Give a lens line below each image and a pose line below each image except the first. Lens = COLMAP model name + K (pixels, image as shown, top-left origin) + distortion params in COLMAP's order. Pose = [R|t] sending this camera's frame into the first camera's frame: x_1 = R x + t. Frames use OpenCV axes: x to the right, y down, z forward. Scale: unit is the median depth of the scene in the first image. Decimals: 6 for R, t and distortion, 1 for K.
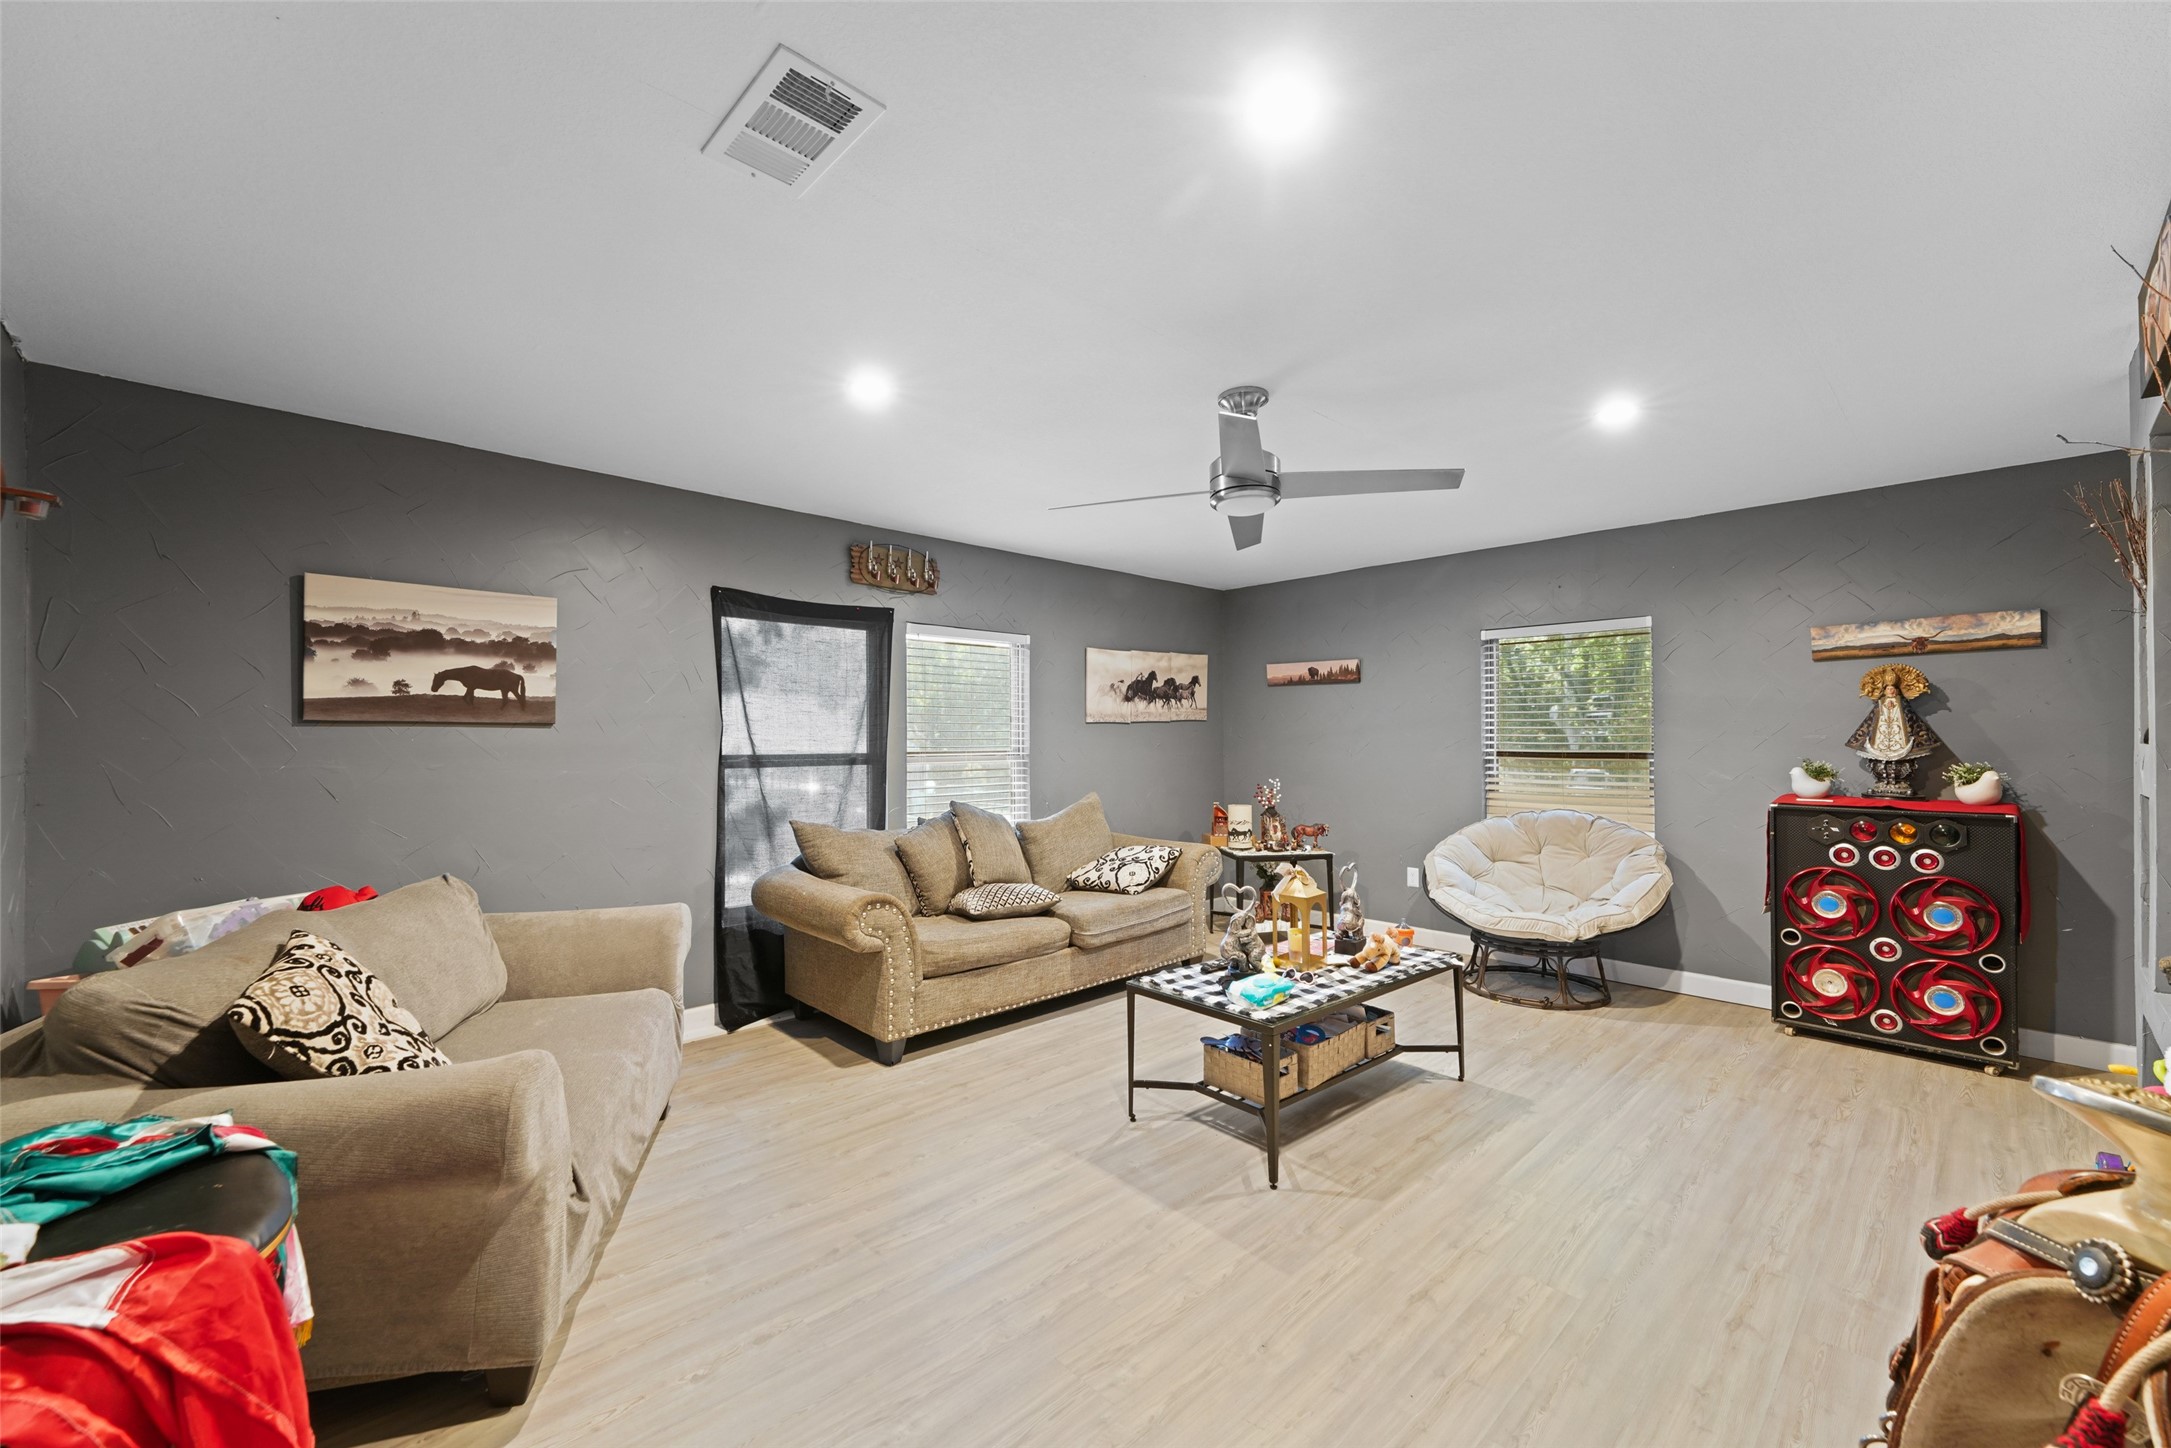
lens RADIAL K [[859.4, 0, 1086.4], [0, 859.4, 726.4], [0, 0, 1]] dist [0.002031, -0.002236]
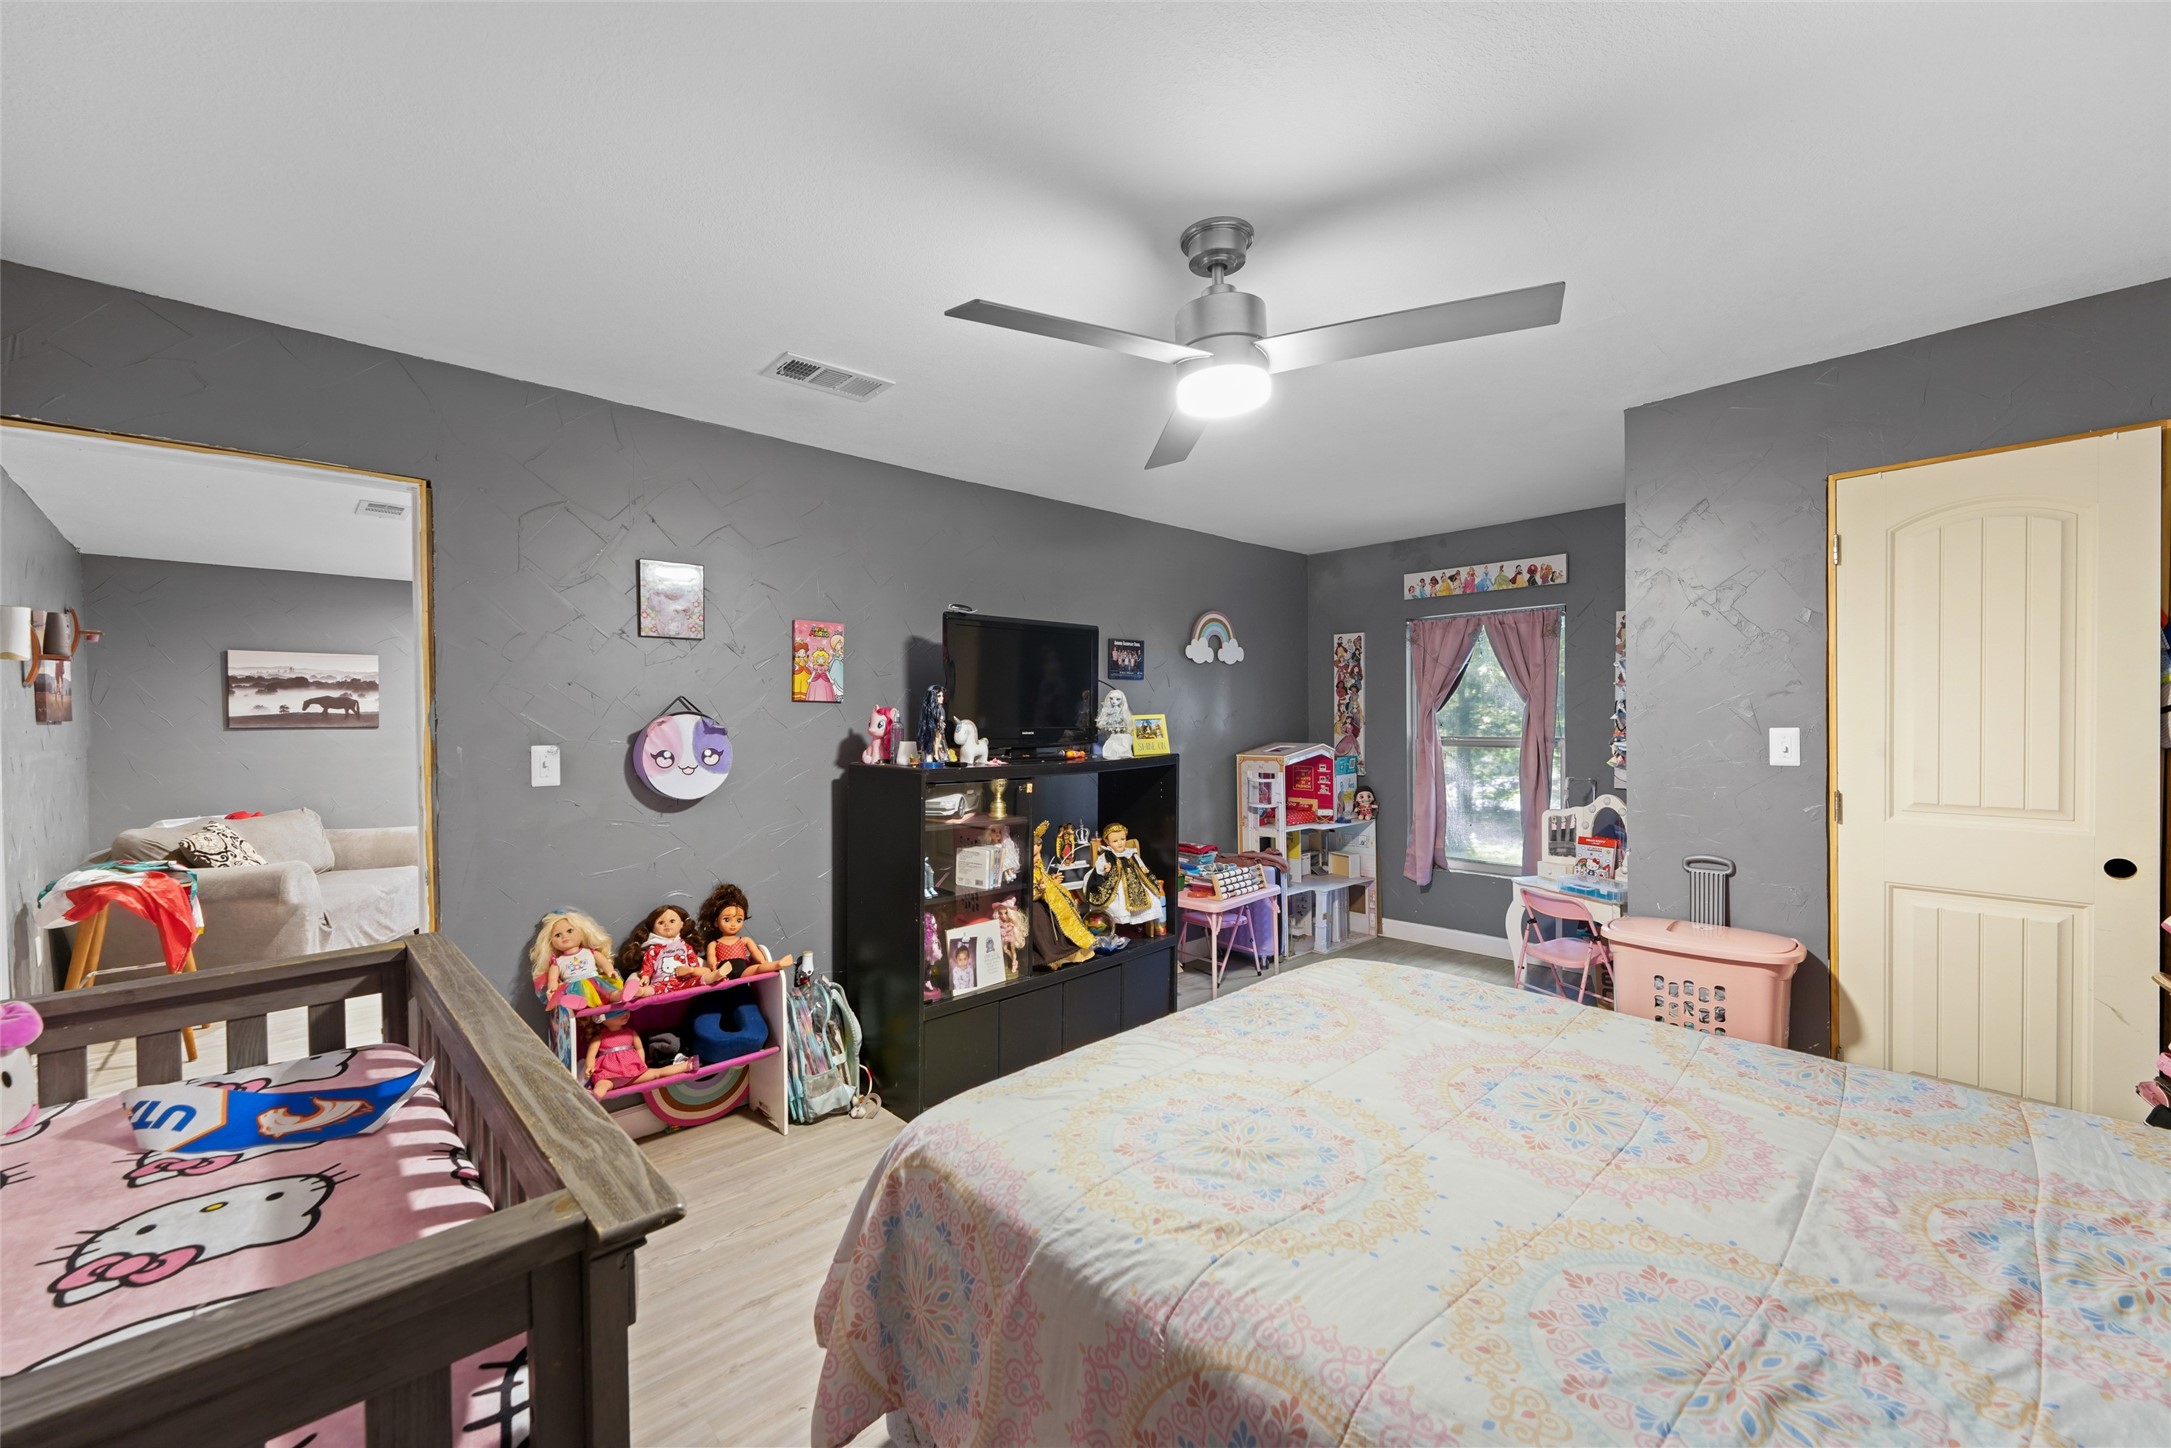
lens RADIAL K [[859.4, 0, 1077.9], [0, 859.4, 731.1], [0, 0, 1]] dist [0.002031, -0.002236]
pose [[0.999967, -0.005162, -0.006278, 0.890901], [0.005328, 0.999630, 0.026672, -0.037402], [0.006138, -0.026704, 0.999625, -0.808540]]
